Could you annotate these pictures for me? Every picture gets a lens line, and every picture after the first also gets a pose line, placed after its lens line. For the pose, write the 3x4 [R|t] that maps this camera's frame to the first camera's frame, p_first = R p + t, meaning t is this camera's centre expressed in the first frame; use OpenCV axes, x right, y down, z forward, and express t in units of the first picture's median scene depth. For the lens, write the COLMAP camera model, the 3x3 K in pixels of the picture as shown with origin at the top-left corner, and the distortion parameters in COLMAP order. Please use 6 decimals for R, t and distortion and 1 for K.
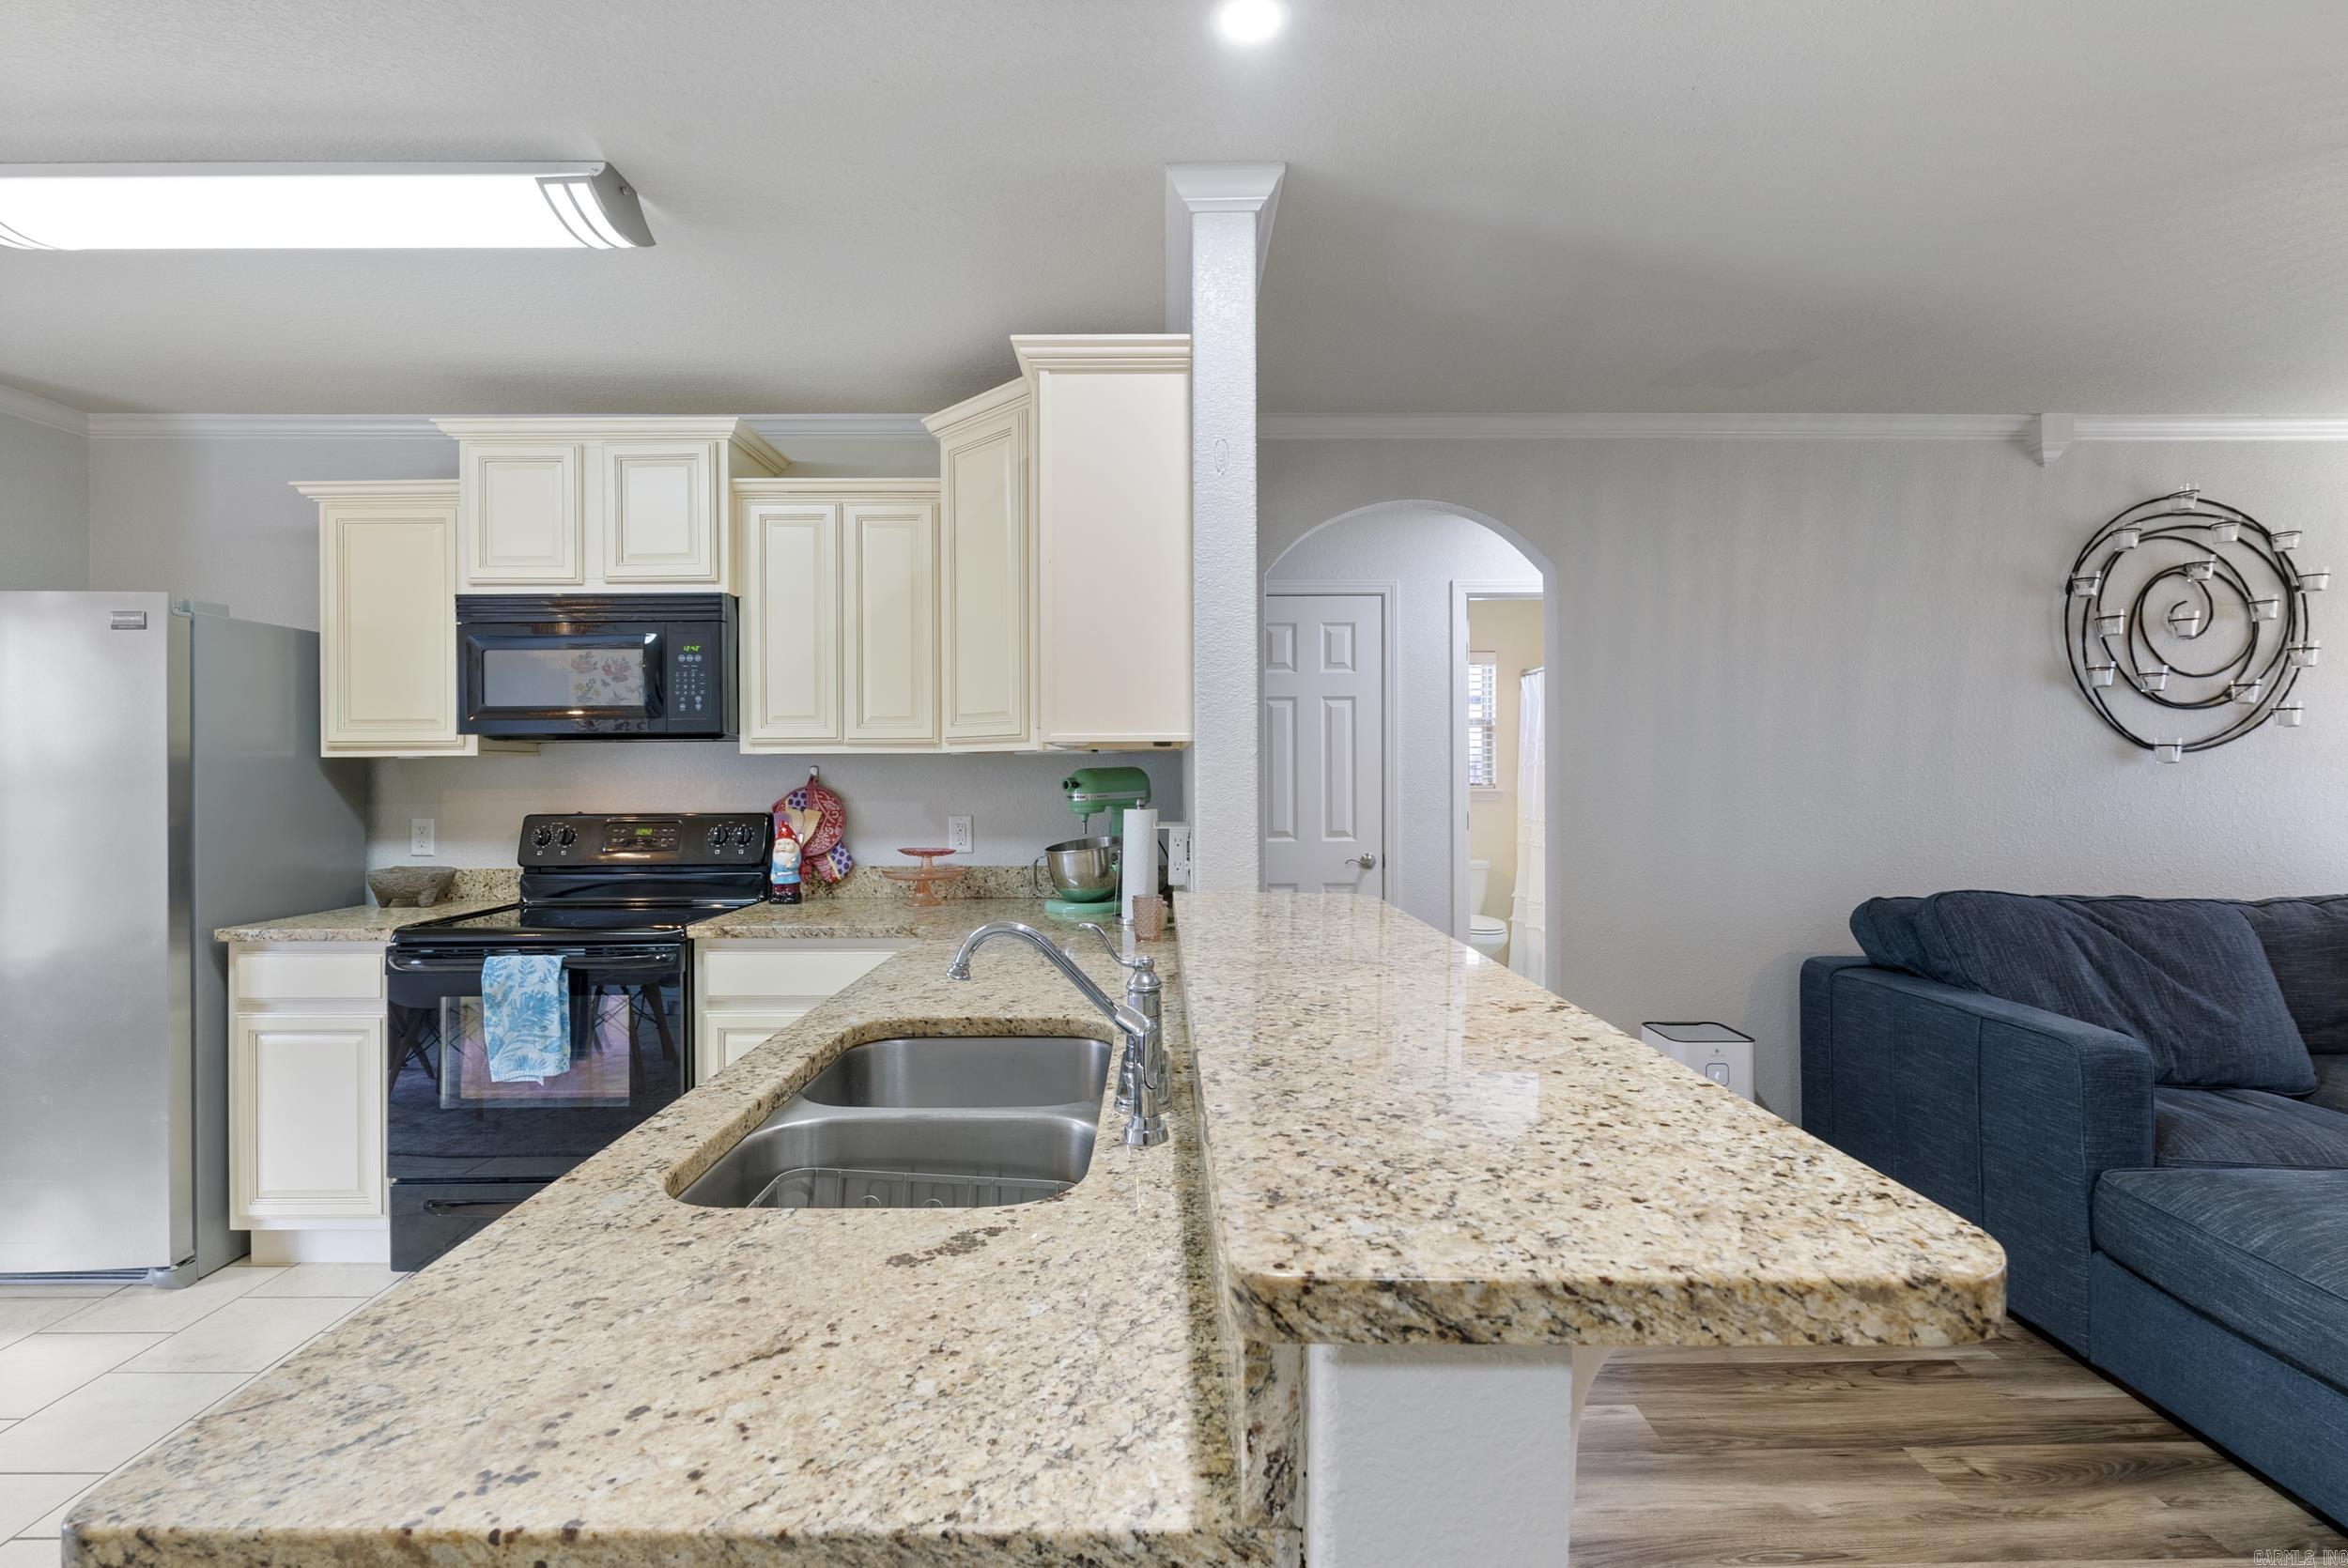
lens RADIAL K [[1061.3, 0, 1168.8], [0, 1061.3, 771.0], [0, 0, 1]] dist [-0.005207, 0.000053]
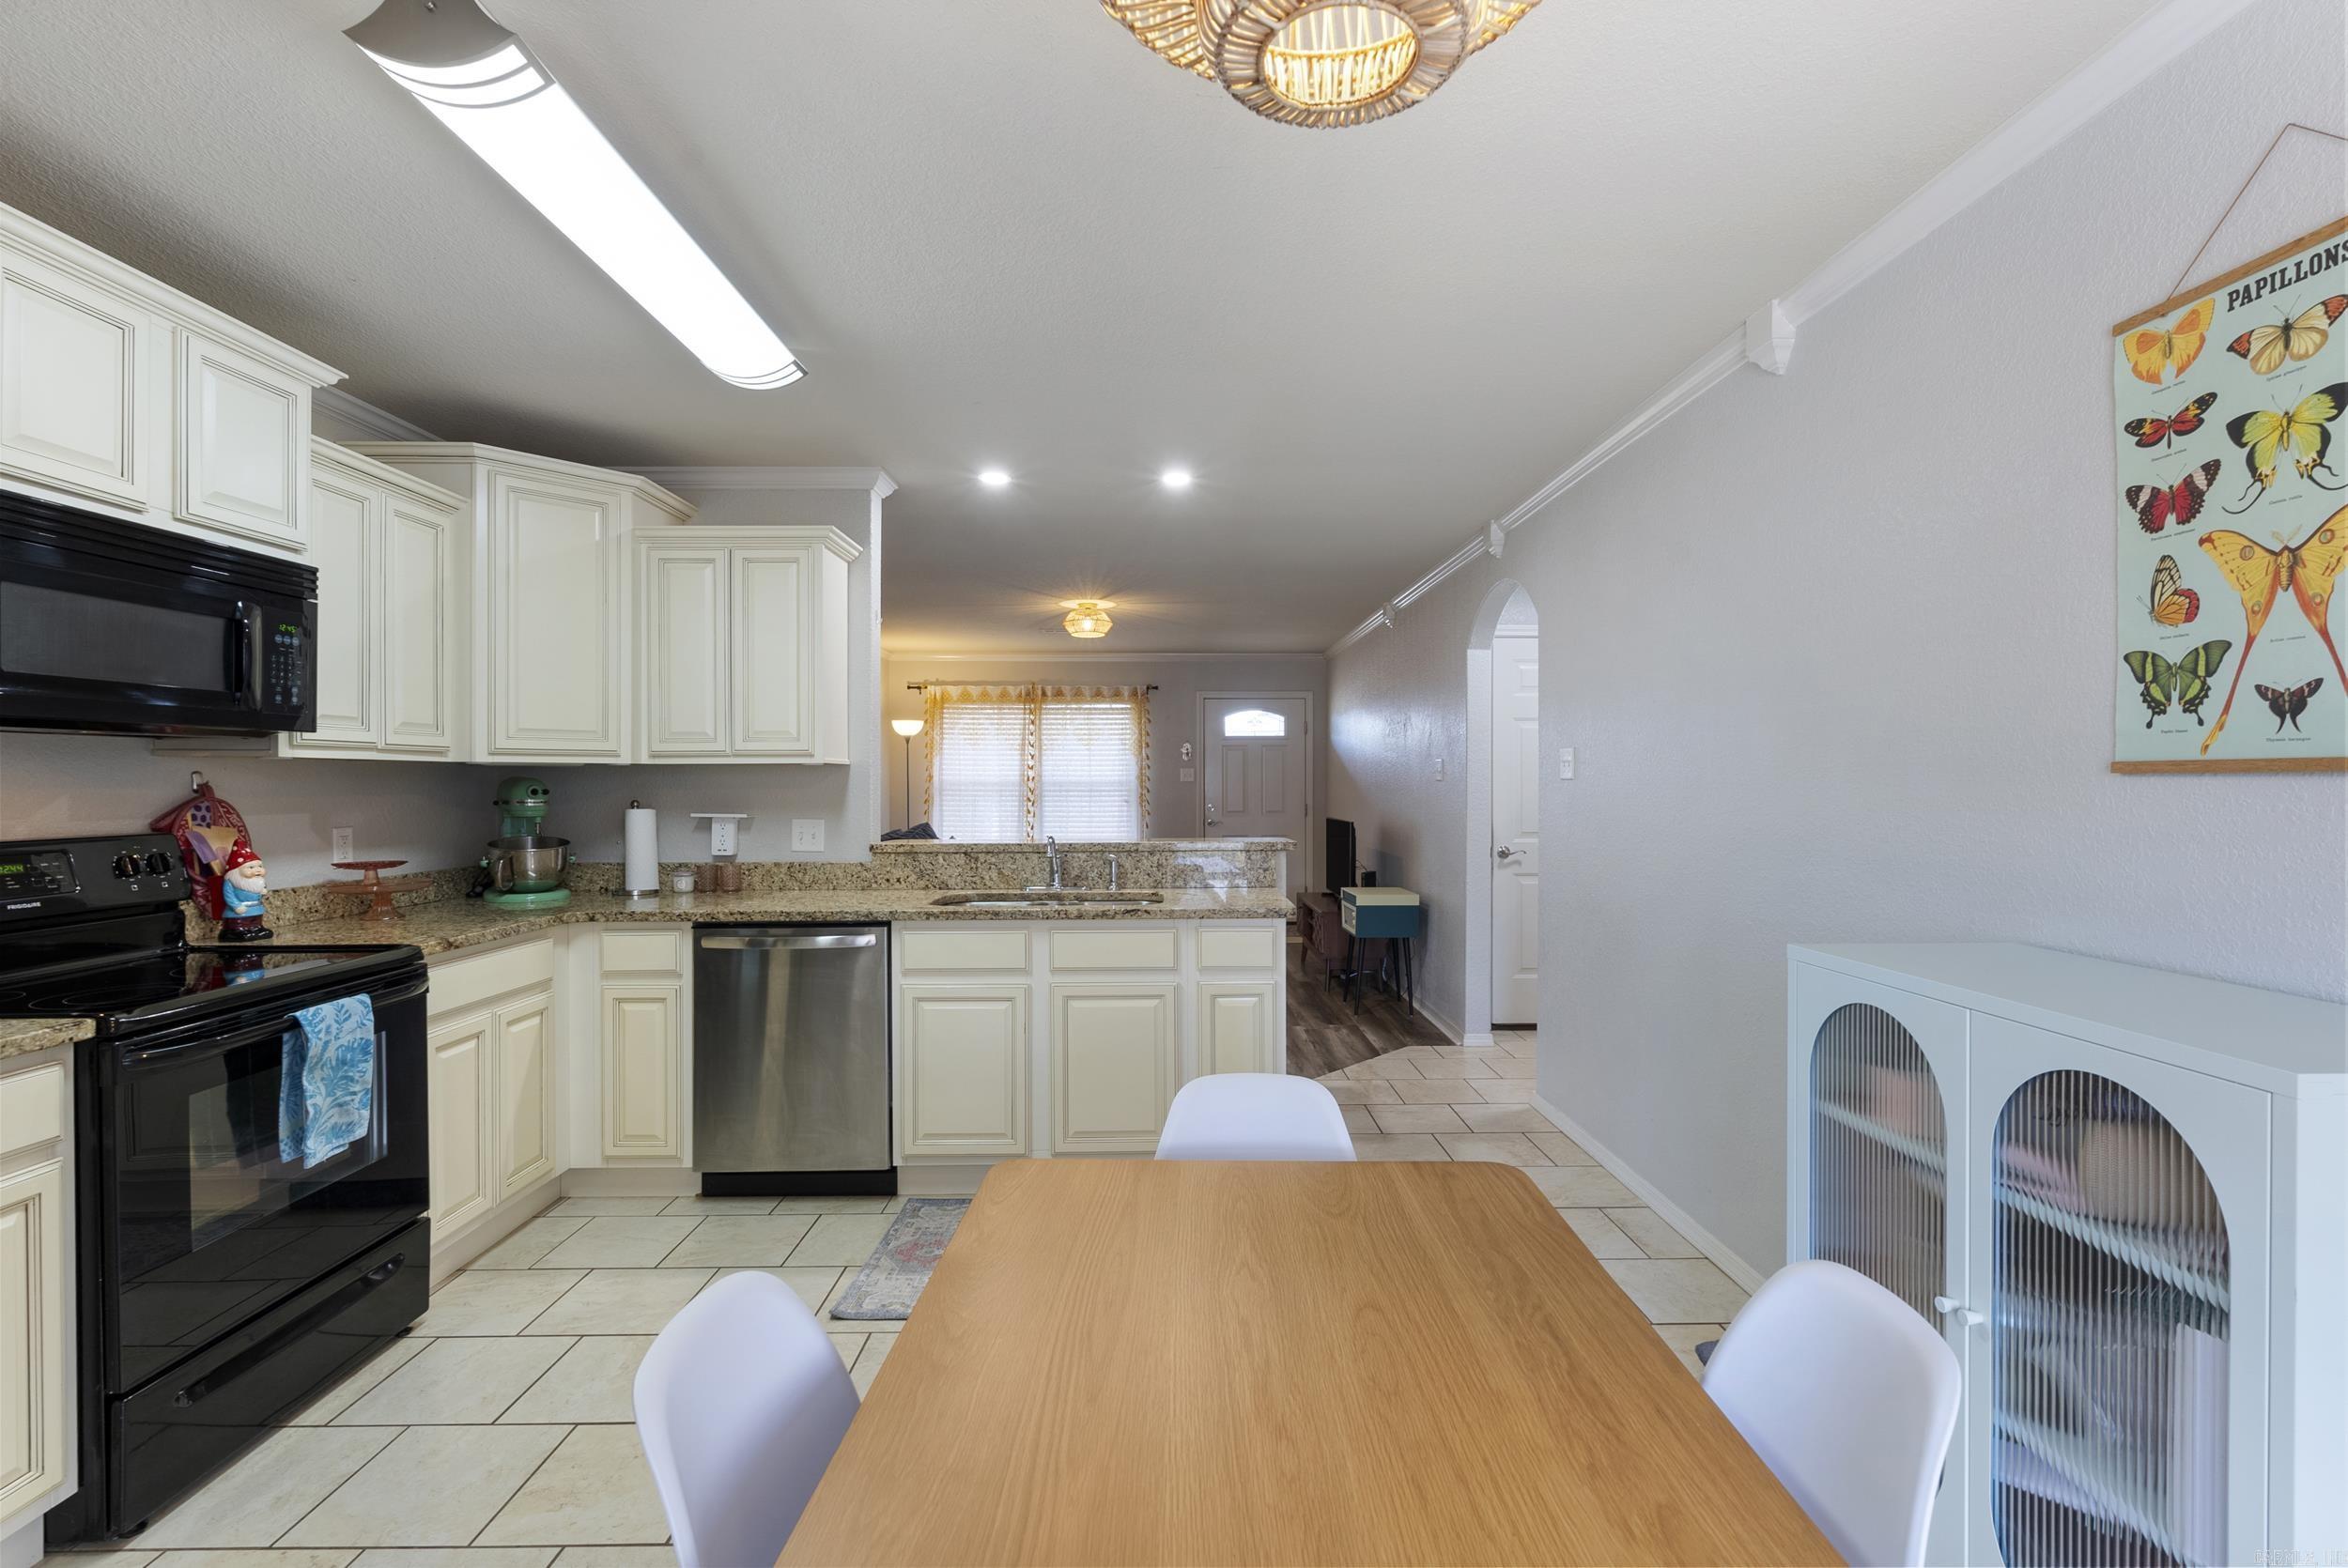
lens RADIAL K [[1036.8, 0, 1178.3], [0, 1036.8, 783.4], [0, 0, 1]] dist [-0.002988, -0.000257]
pose [[-0.010805, 0.001821, 0.999940, -1.264420], [-0.000444, 0.999998, -0.001826, 0.005884], [-0.999942, -0.000463, -0.010804, 0.317738]]
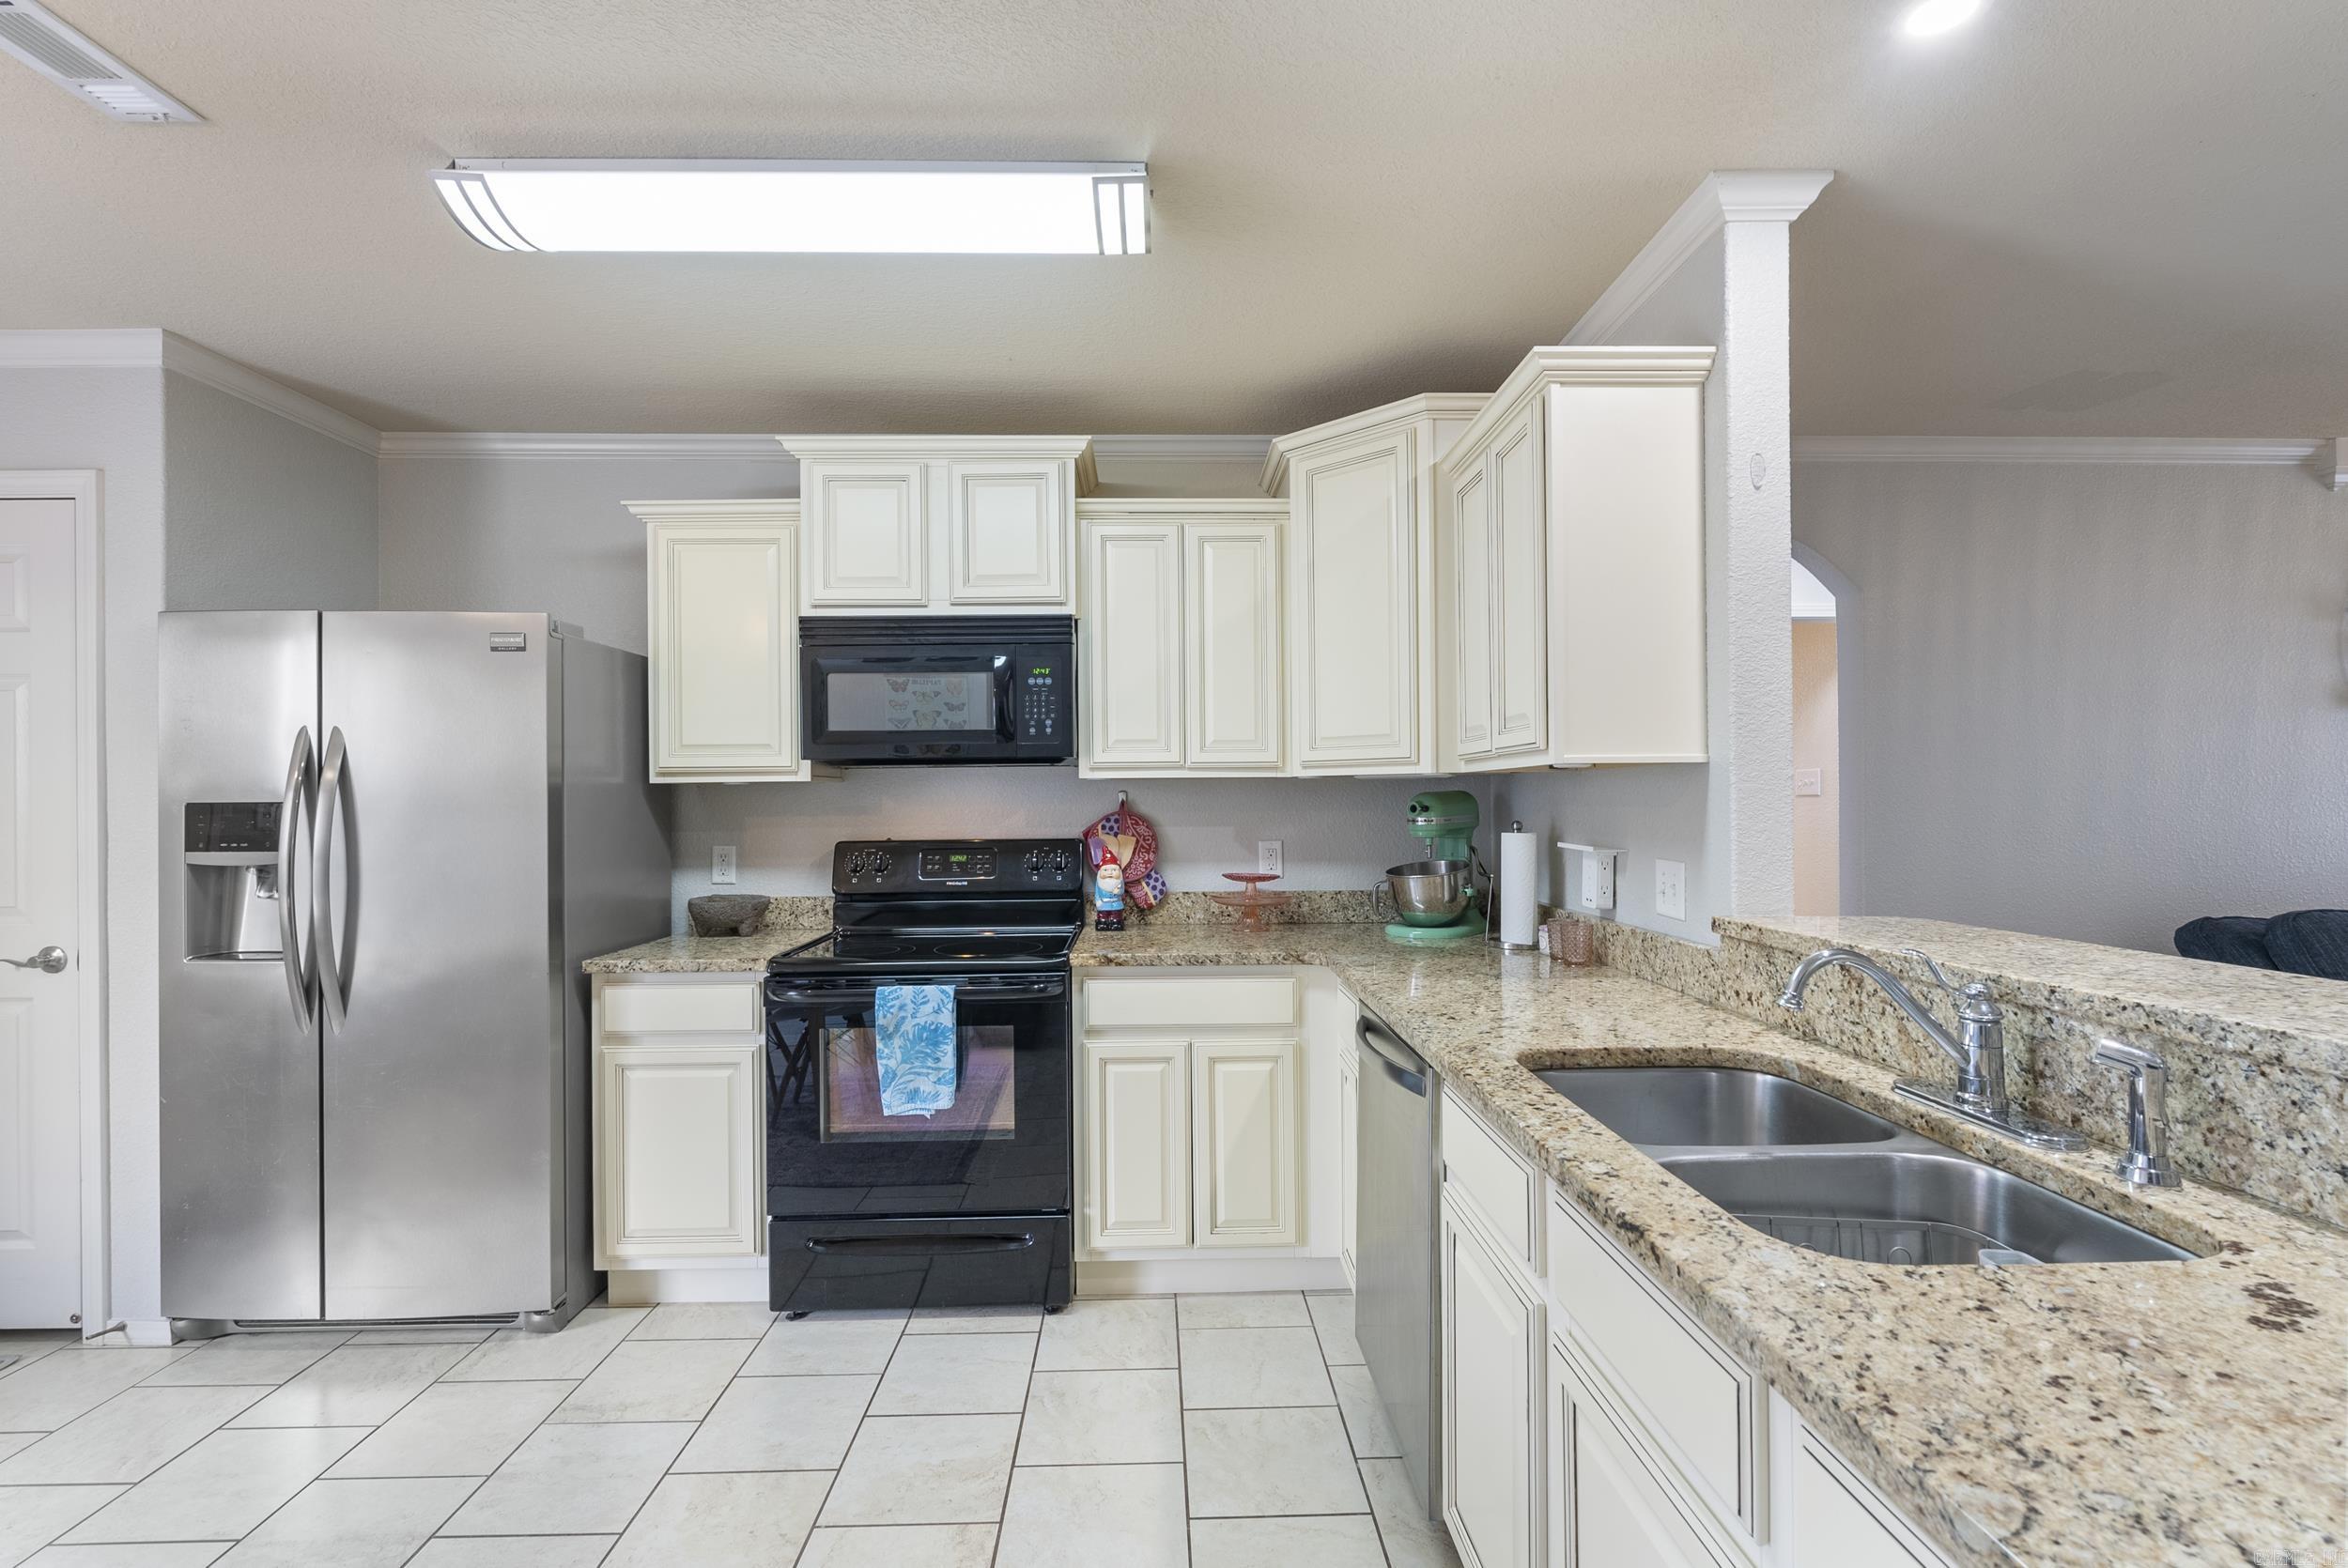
lens RADIAL K [[1036.2, 0, 1175.4], [0, 1036.2, 796.2], [0, 0, 1]] dist [-0.006070, 0.000454]
pose [[0.999838, -0.003970, 0.017578, -0.344221], [0.003989, 0.999991, -0.001078, 0.001728], [-0.017574, 0.001148, 0.999845, 0.038120]]
